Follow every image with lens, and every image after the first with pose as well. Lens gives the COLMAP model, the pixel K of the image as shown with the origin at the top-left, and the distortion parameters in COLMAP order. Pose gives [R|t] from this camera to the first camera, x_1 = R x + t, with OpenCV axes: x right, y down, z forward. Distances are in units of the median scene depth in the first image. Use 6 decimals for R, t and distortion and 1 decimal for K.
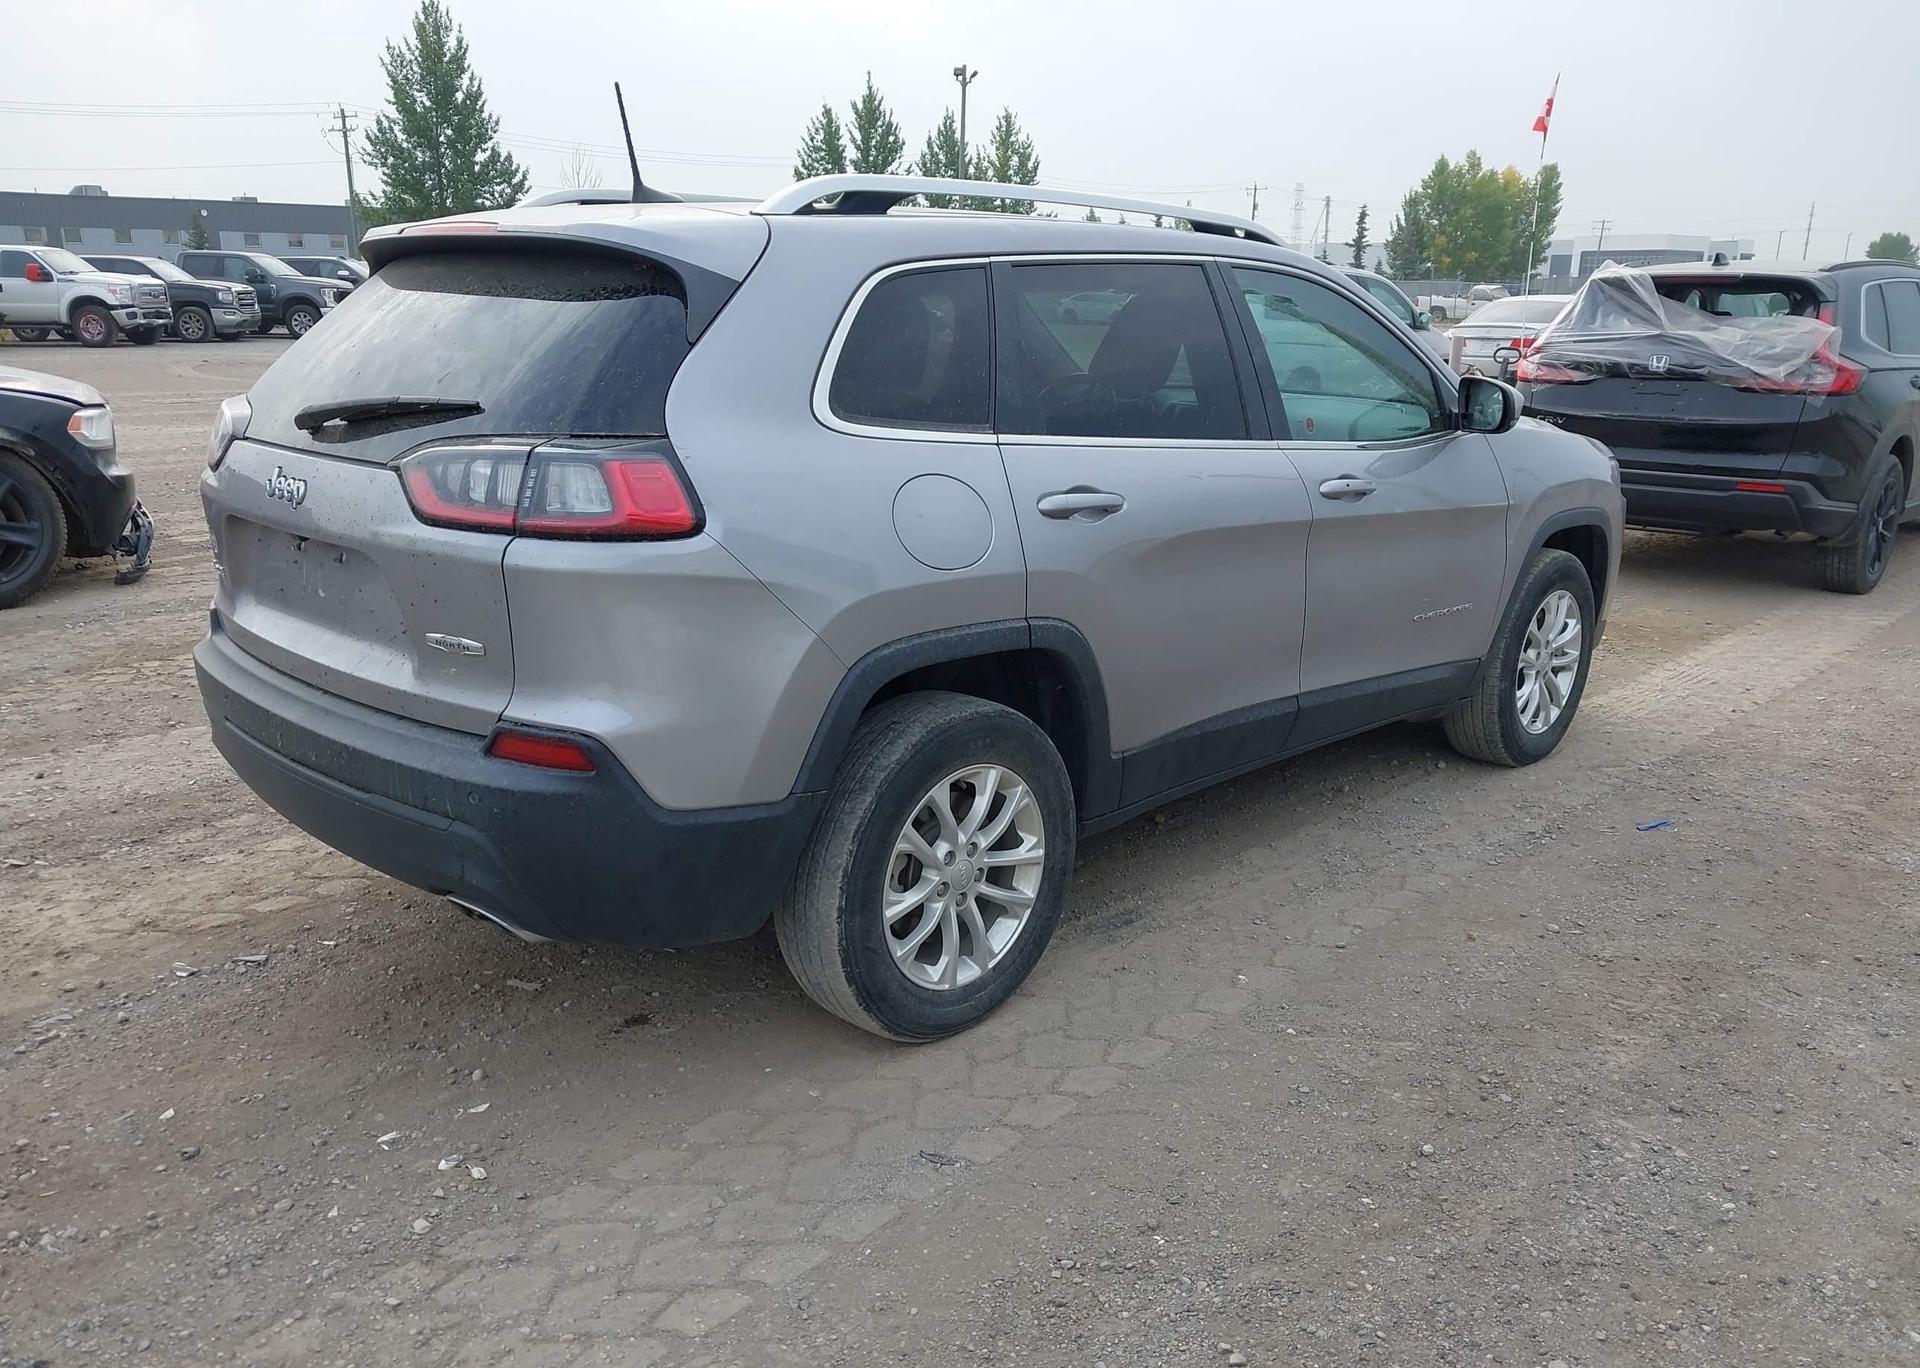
lens RADIAL K [[1510.9, 0, 959.4], [0, 1510.9, 742.9], [0, 0, 1]] dist [0.008003, 0.001730]
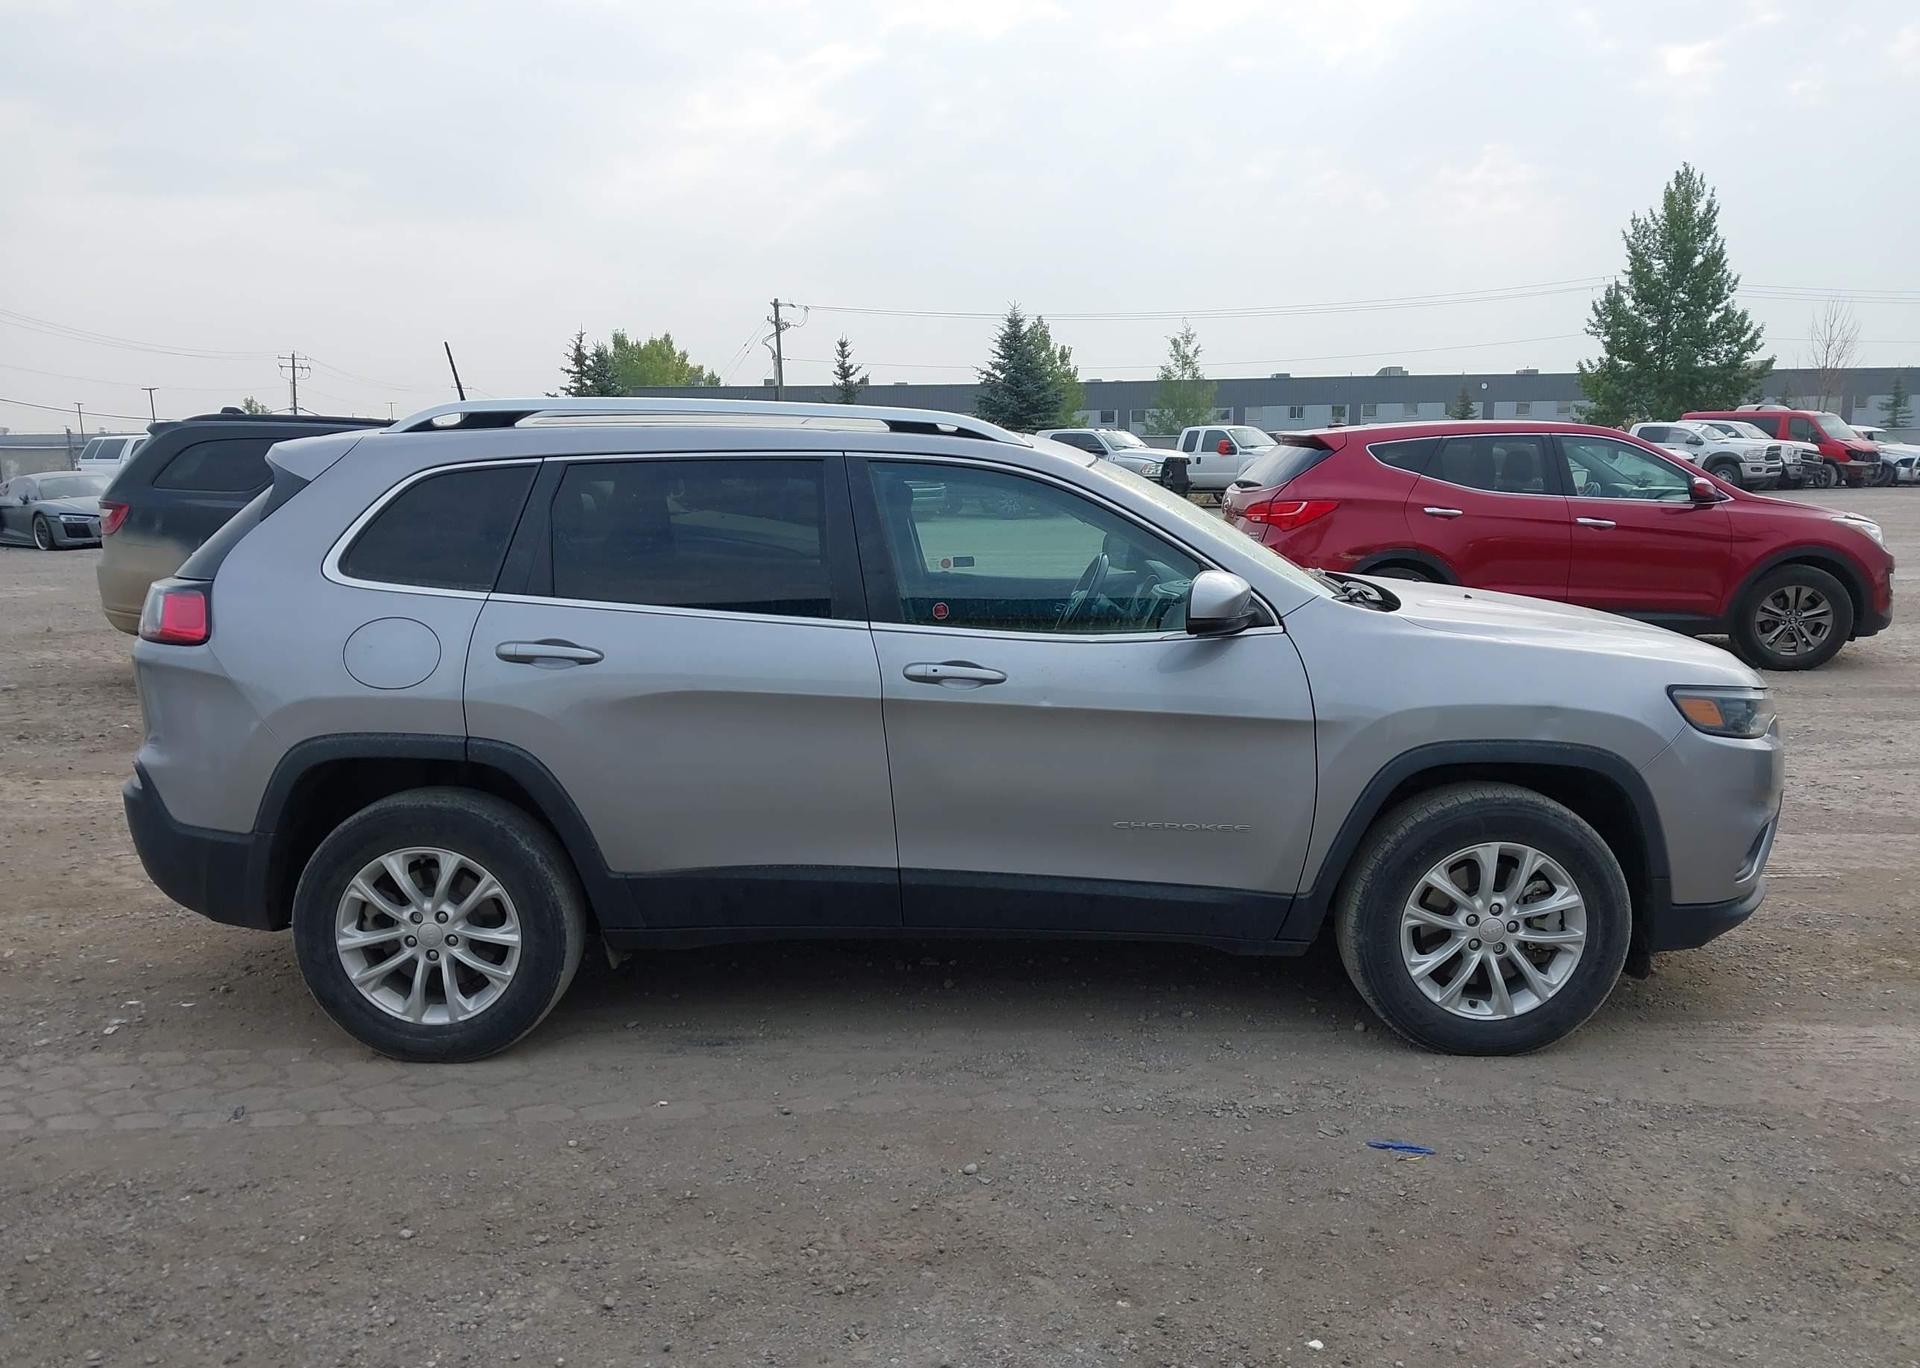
lens RADIAL K [[1510.9, 0, 959.4], [0, 1510.9, 742.9], [0, 0, 1]] dist [0.008003, 0.001730]
pose [[0.696893, 0.120852, -0.706919, 0.741958], [-0.191399, 0.981289, -0.020927, -0.080020], [0.691163, 0.149888, 0.706985, 0.240229]]
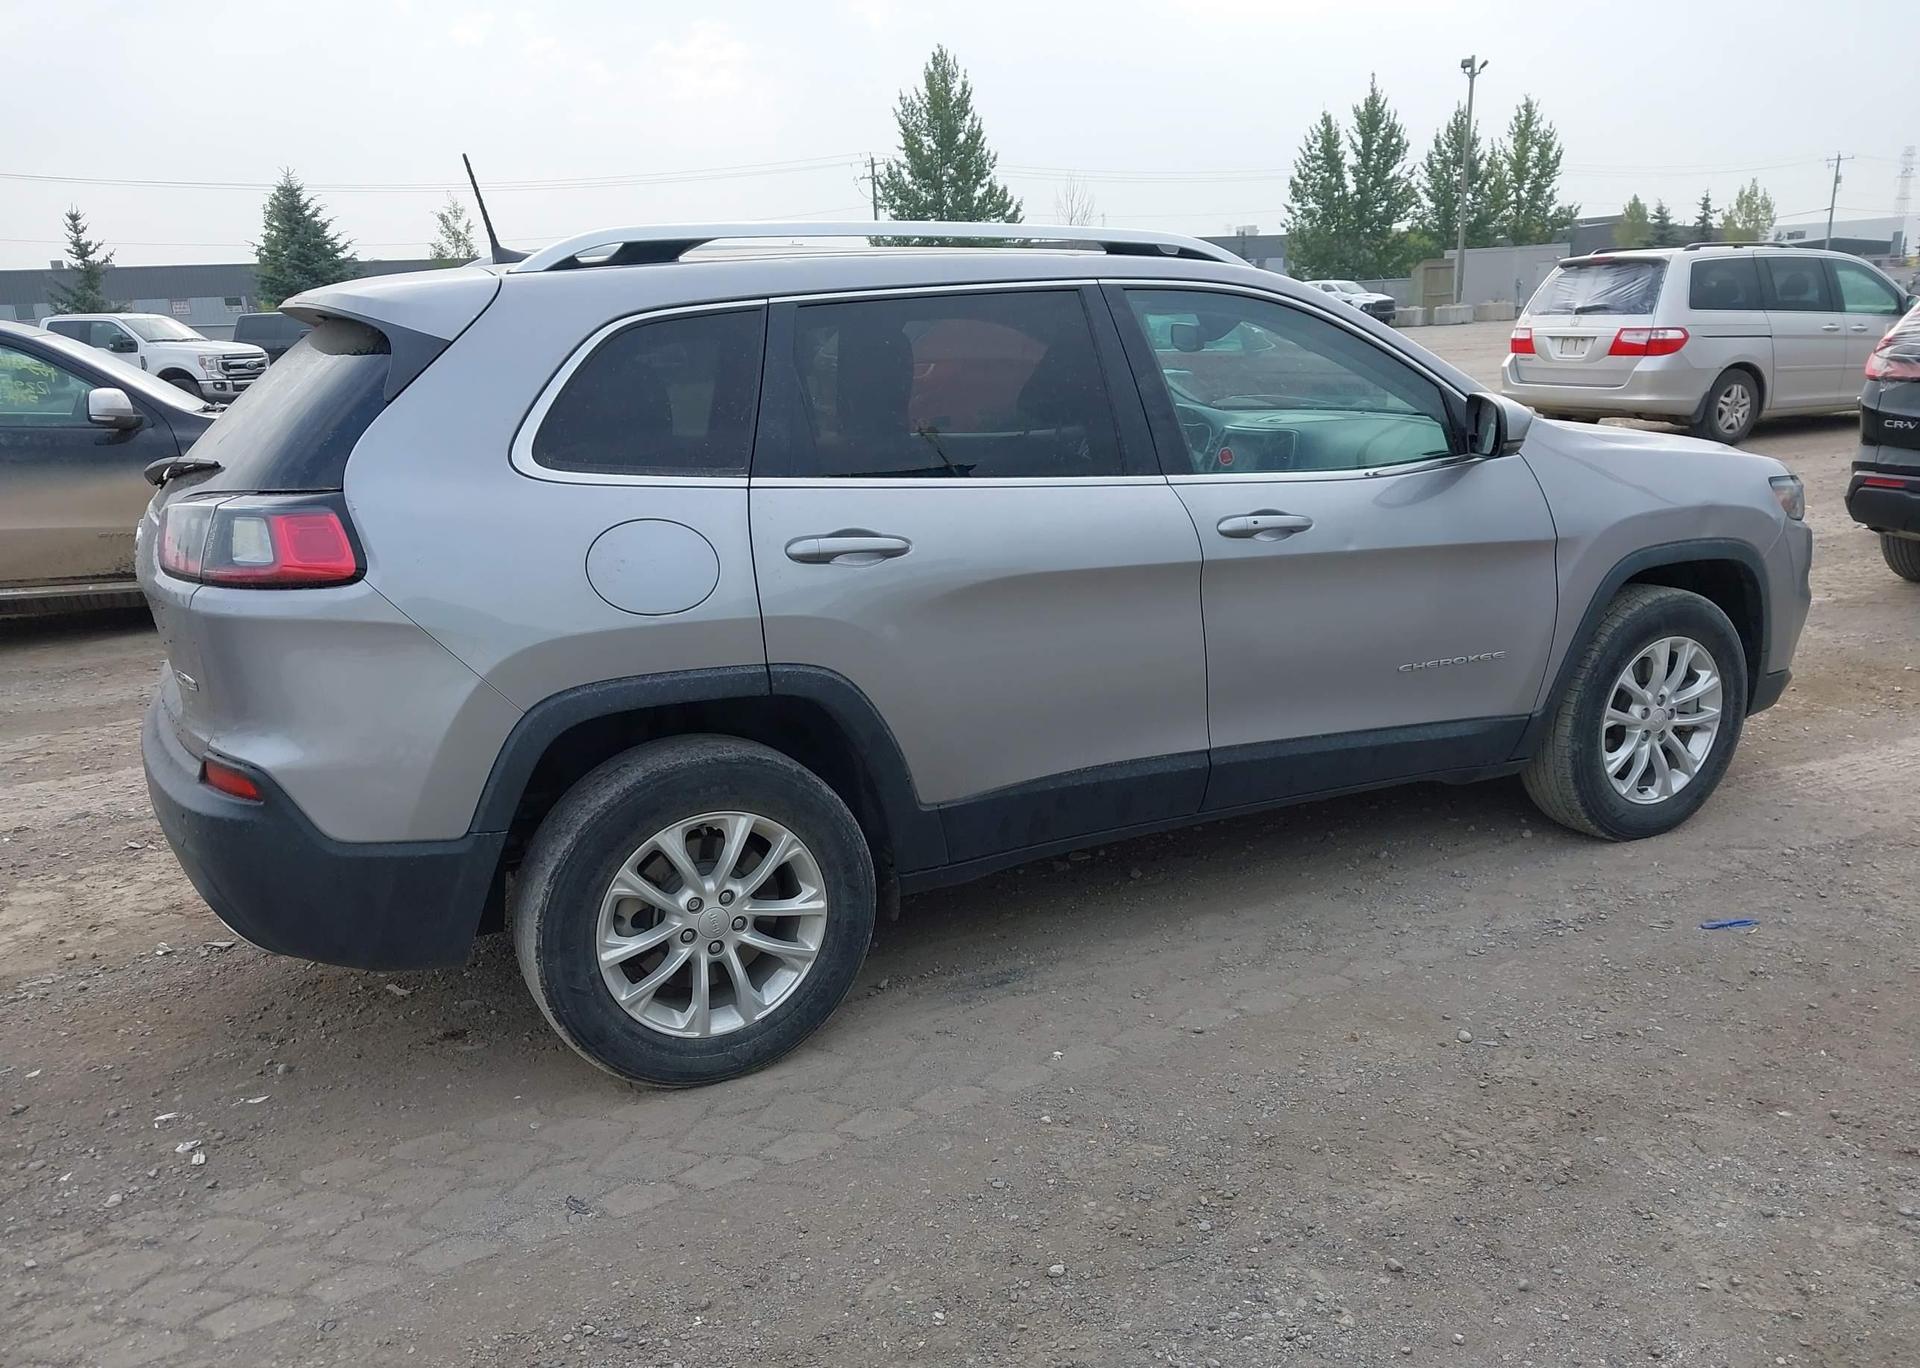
lens RADIAL K [[1518.8, 0, 963.1], [0, 1518.8, 729.4], [0, 0, 1]] dist [-0.002559, 0.006817]
pose [[0.946331, 0.037795, -0.320982, 0.293300], [-0.043679, 0.998983, -0.011148, -0.021707], [0.320234, 0.024570, 0.947020, 0.068537]]
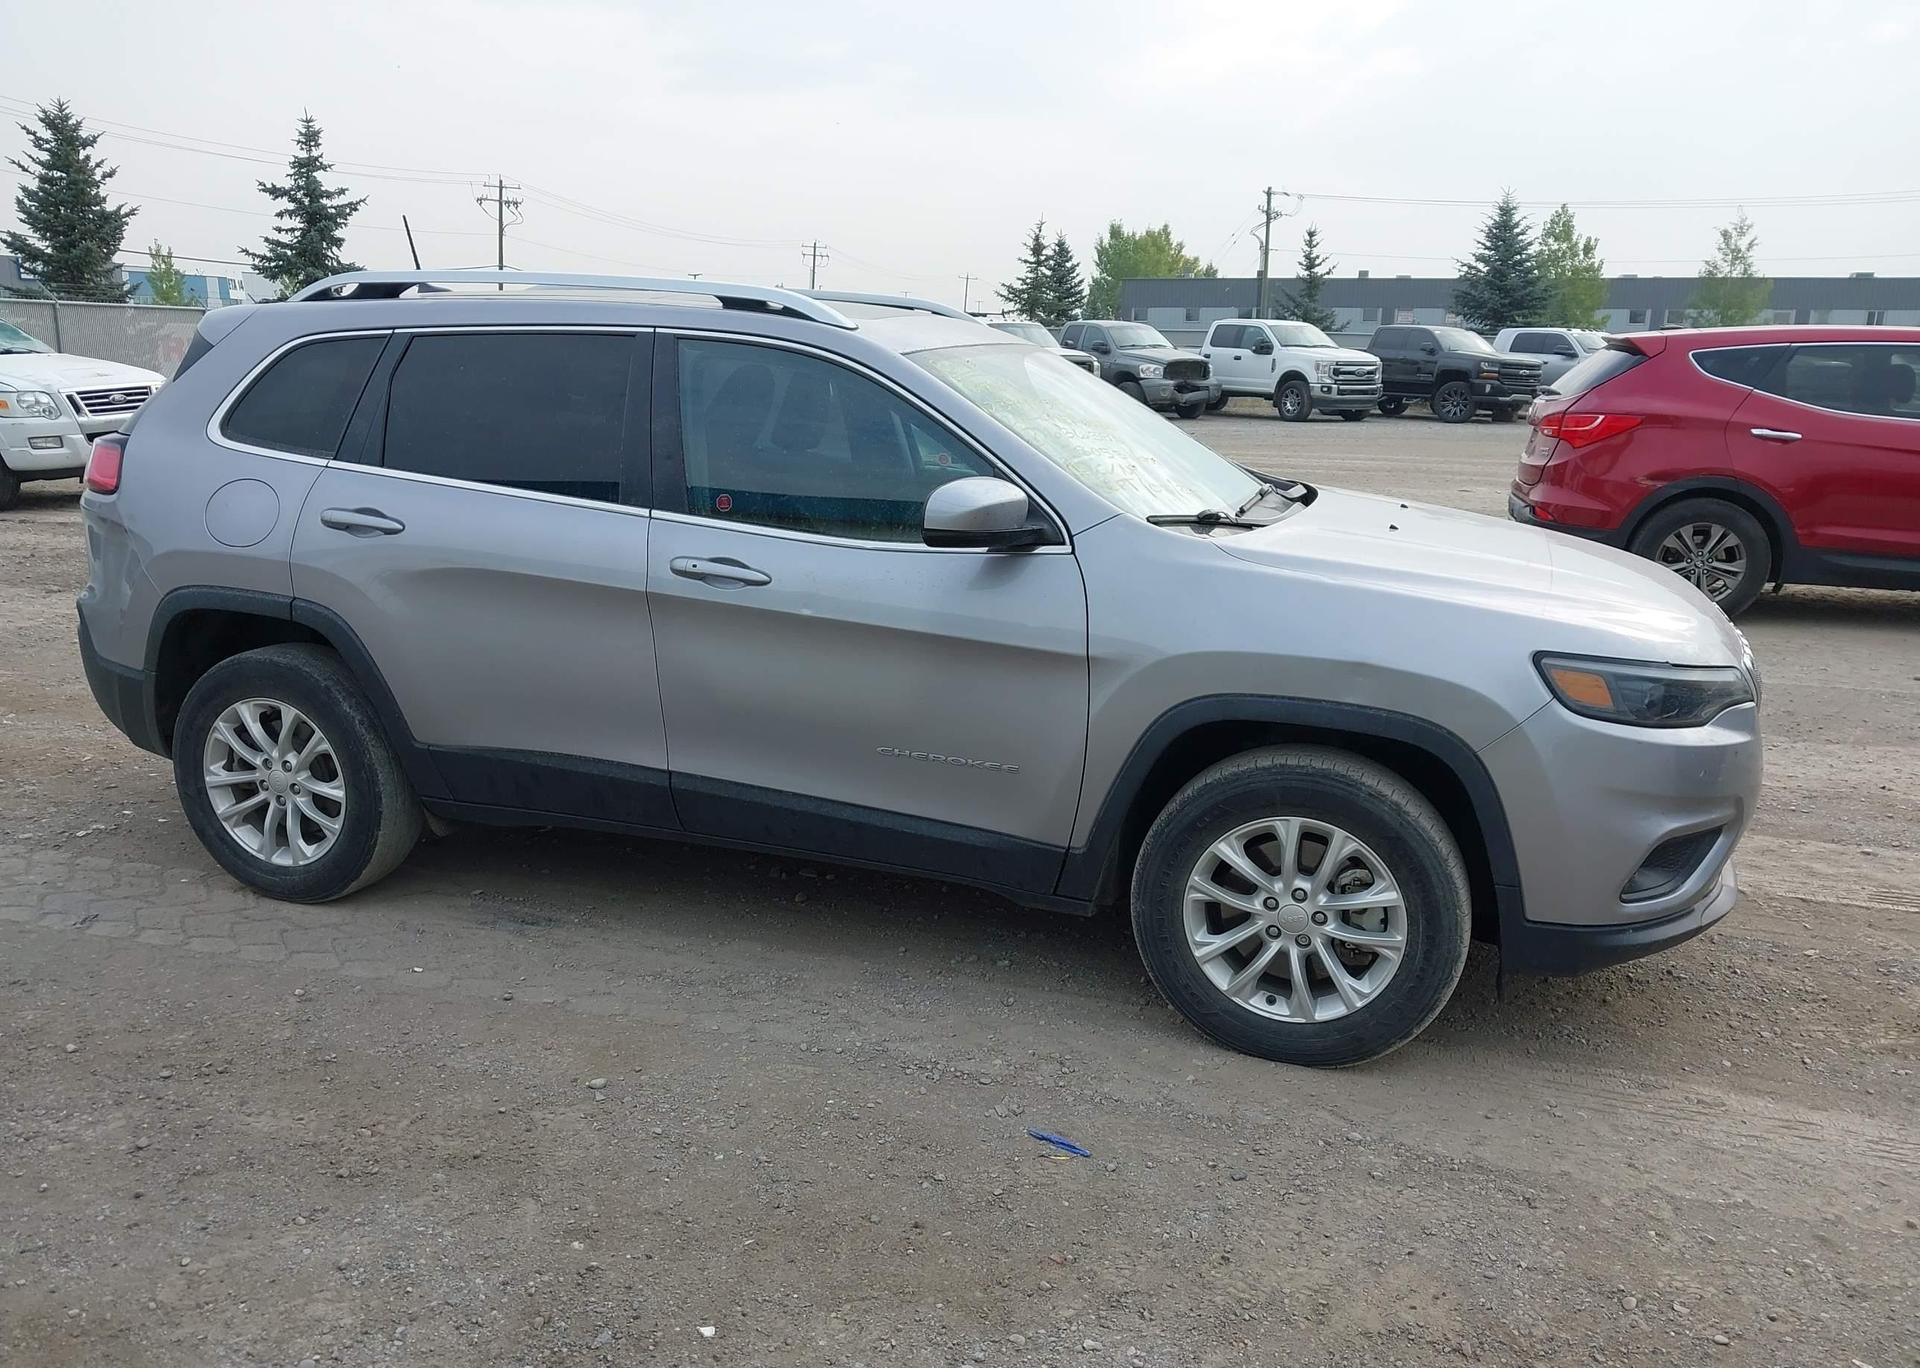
lens RADIAL K [[1510.9, 0, 959.4], [0, 1510.9, 742.9], [0, 0, 1]] dist [0.008003, 0.001730]
pose [[0.431402, 0.228963, -0.872621, 0.894909], [-0.272727, 0.955100, 0.115774, -0.166399], [0.859949, 0.188042, 0.474477, 0.545923]]
